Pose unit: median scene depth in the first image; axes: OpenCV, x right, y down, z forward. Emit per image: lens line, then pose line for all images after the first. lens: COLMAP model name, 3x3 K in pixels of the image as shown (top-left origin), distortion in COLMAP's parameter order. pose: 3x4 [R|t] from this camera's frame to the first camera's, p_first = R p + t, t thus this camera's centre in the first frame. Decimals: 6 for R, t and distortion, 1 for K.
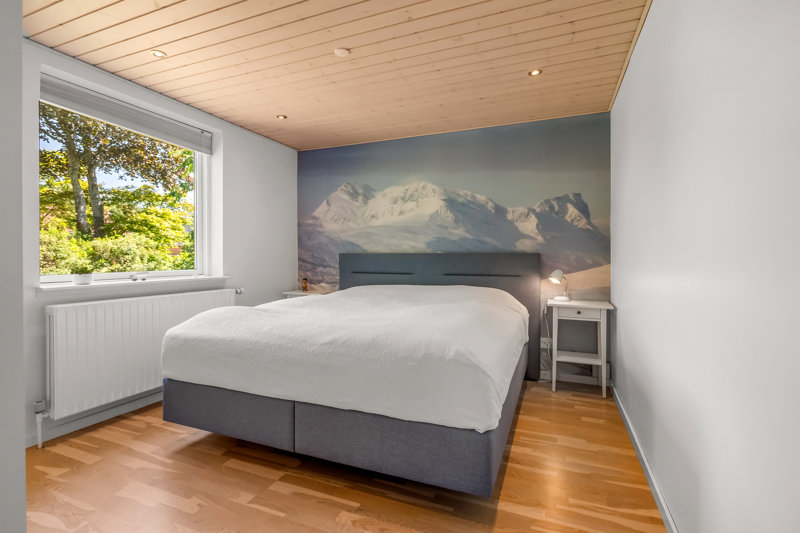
lens RADIAL K [[378.1, 0, 398.0], [0, 378.1, 258.8], [0, 0, 1]] dist [0.001216, 0.000398]
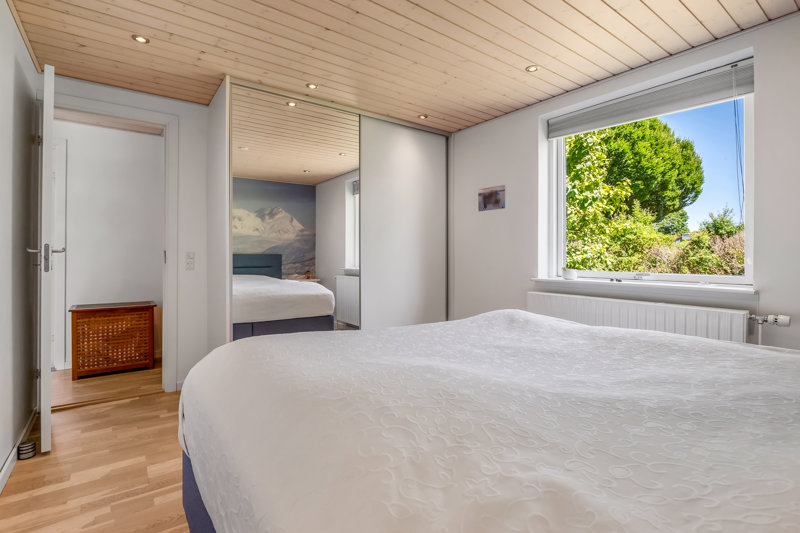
lens RADIAL K [[378.1, 0, 398.0], [0, 378.1, 258.8], [0, 0, 1]] dist [0.001216, 0.000398]
pose [[-0.519508, 0.006101, -0.854444, 0.405048], [-0.006269, 0.999920, 0.010951, -0.006100], [0.854442, 0.011046, -0.519429, 1.016150]]
